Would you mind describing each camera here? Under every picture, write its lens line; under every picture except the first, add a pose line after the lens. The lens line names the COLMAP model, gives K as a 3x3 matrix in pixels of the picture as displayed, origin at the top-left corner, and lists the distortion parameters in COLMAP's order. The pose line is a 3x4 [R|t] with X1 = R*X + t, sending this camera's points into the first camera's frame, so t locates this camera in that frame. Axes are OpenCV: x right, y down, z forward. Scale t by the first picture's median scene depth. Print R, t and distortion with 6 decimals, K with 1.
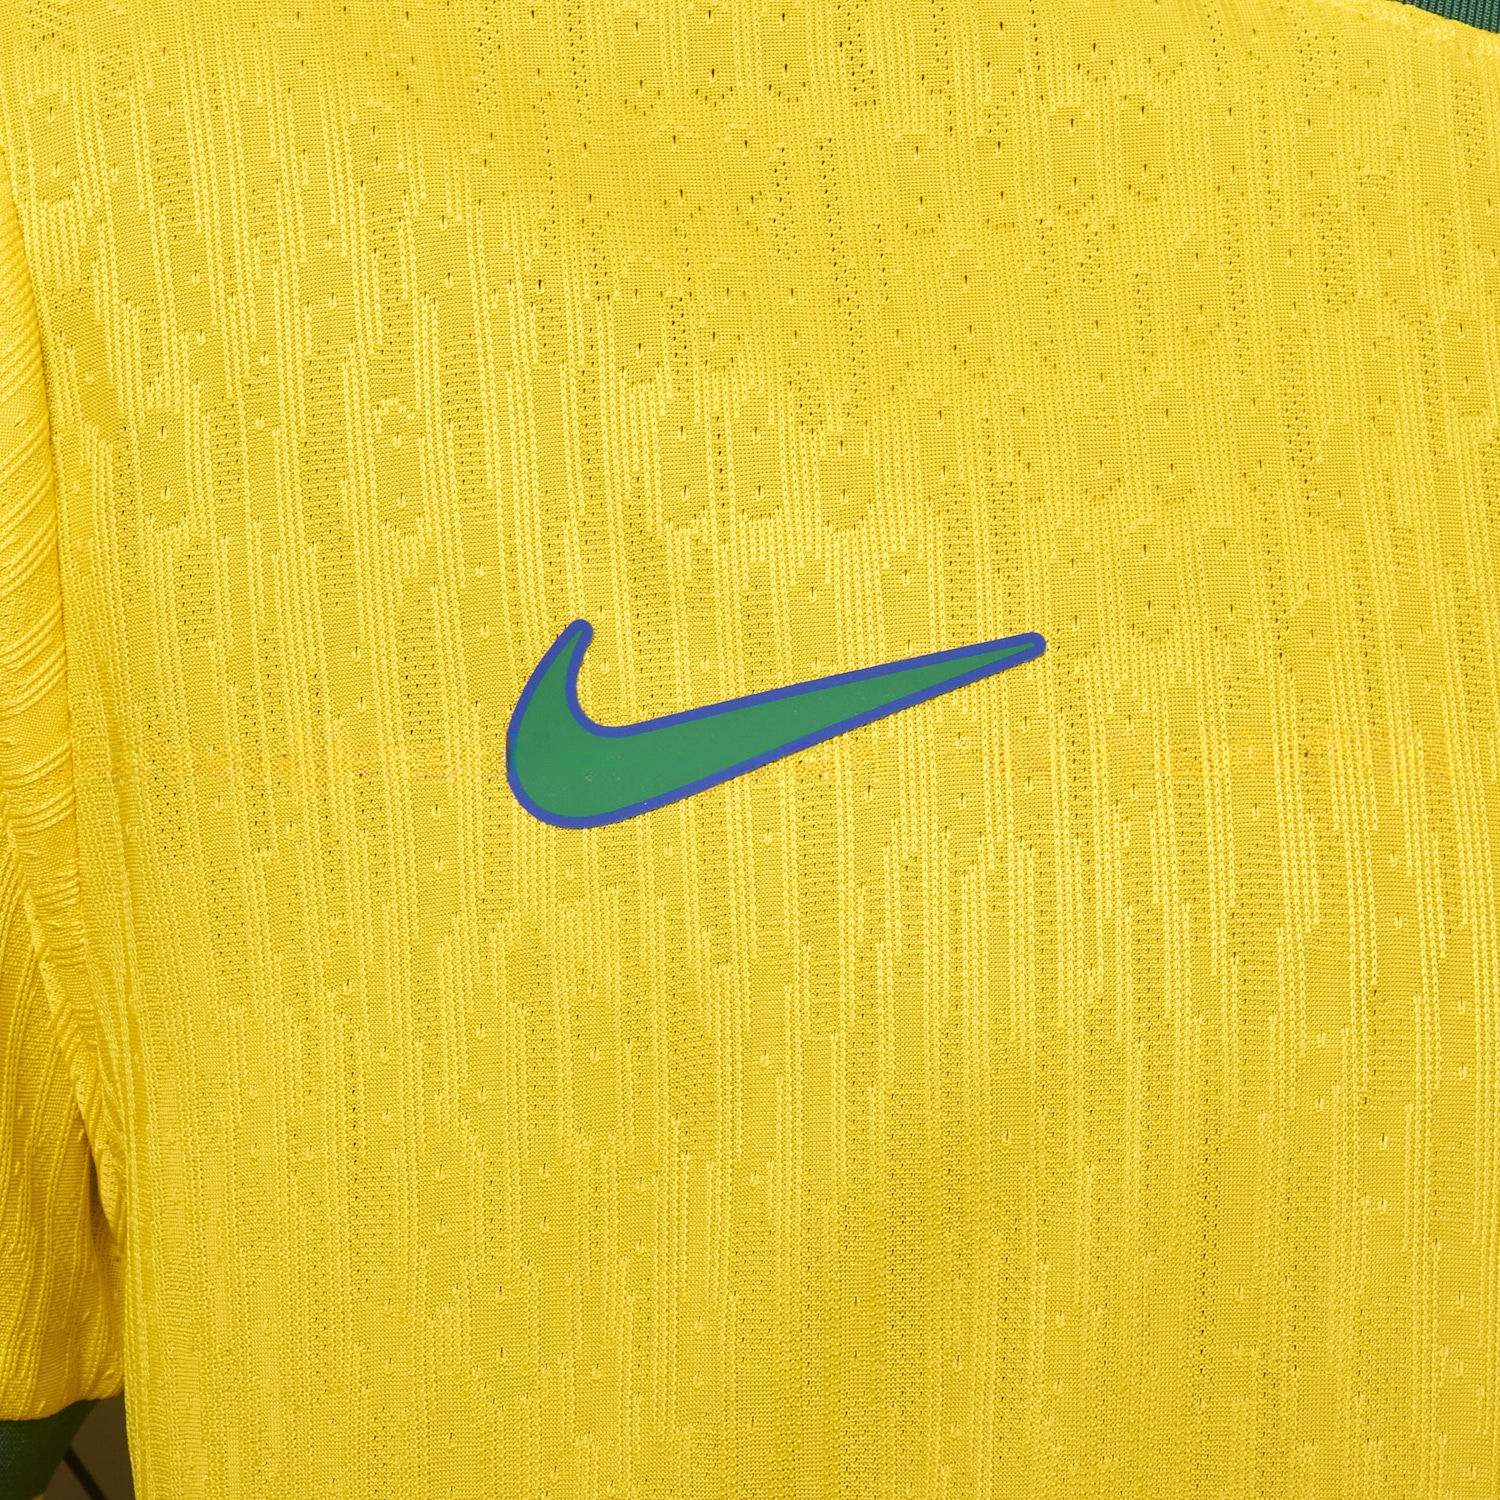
lens RADIAL K [[3050.6, 0, 750.0], [0, 3050.6, 750.0], [0, 0, 1]] dist [-0.073969, 0.101699]
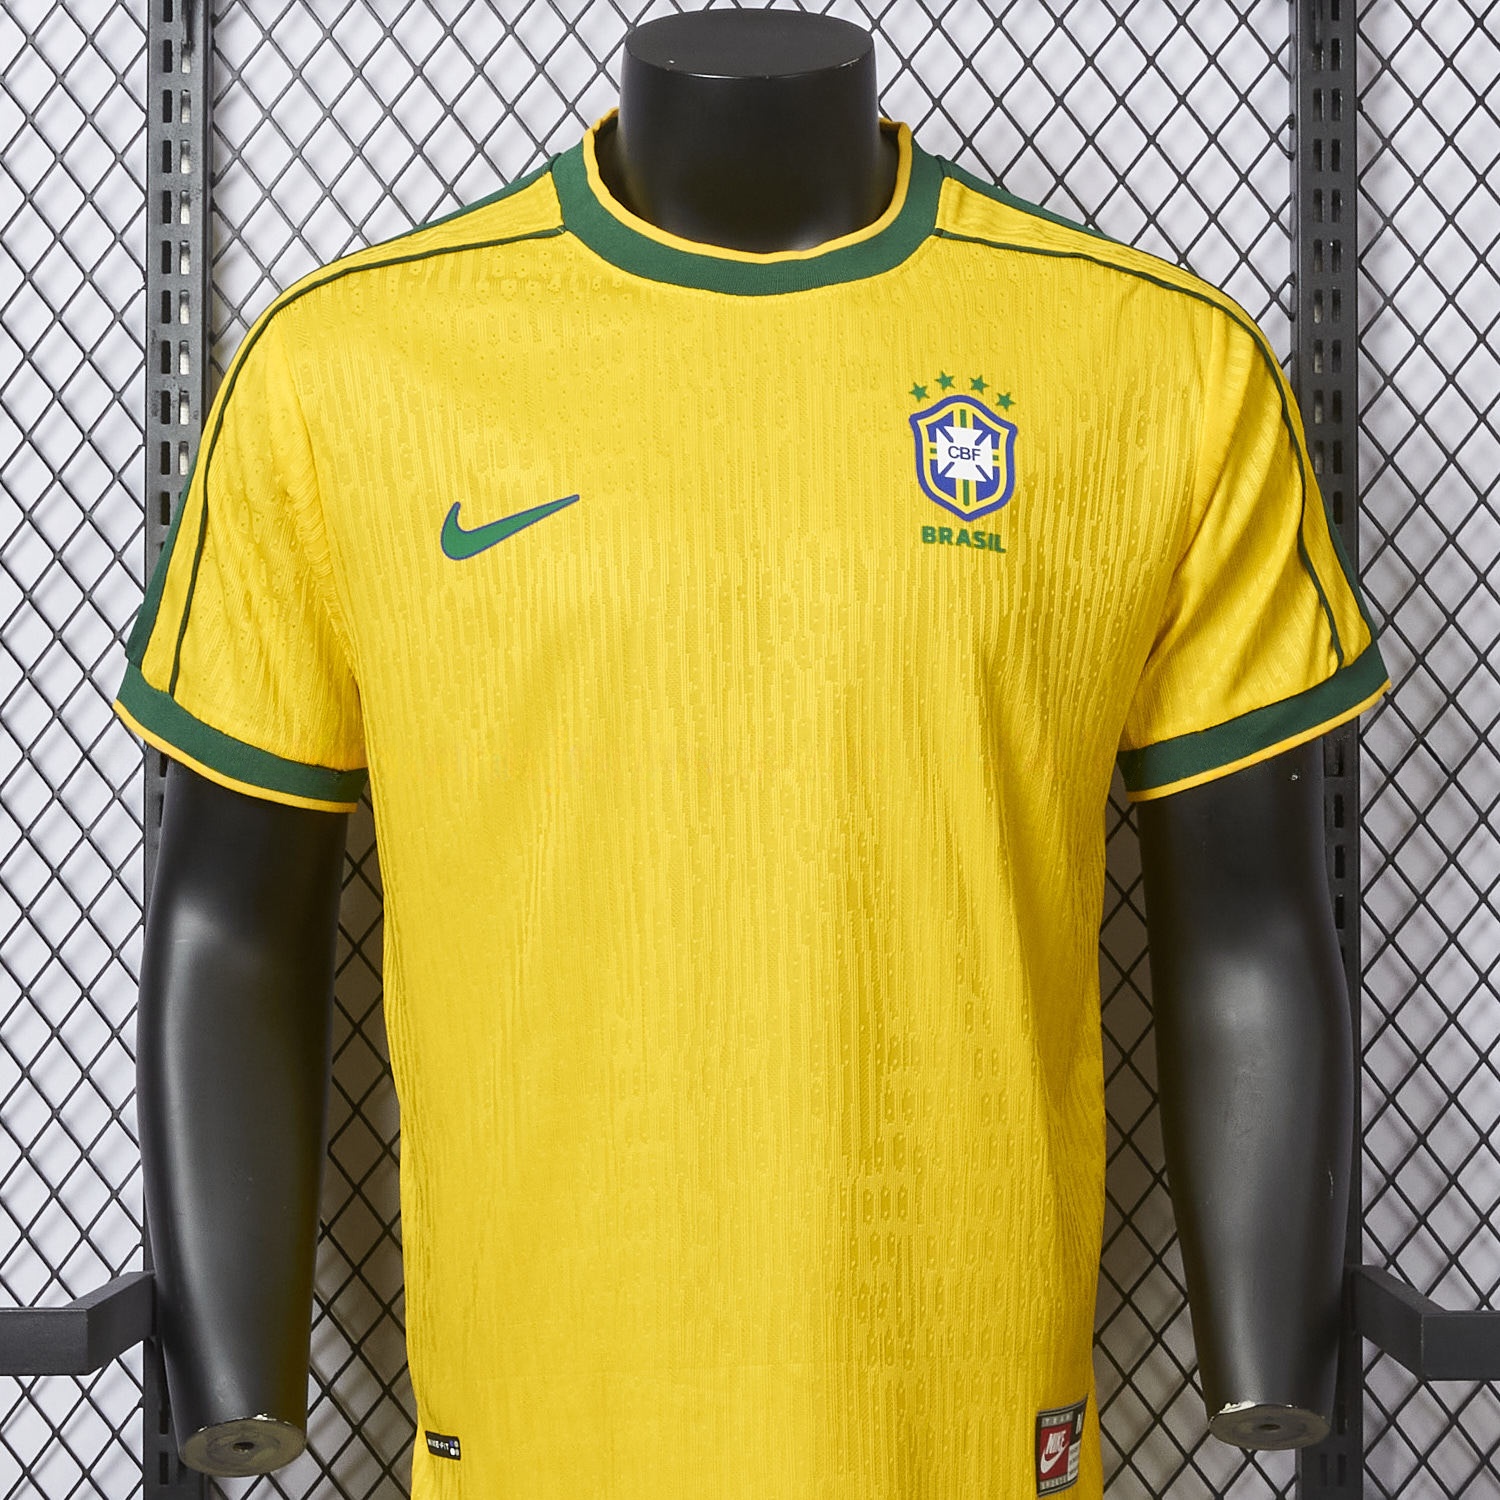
lens RADIAL K [[3050.6, 0, 750.0], [0, 3050.6, 750.0], [0, 0, 1]] dist [-0.073969, 0.101699]
pose [[0.979143, -0.069556, -0.190895, 0.933423], [0.077369, 0.996430, 0.033777, 0.151744], [0.187864, -0.047842, 0.981029, -2.423968]]
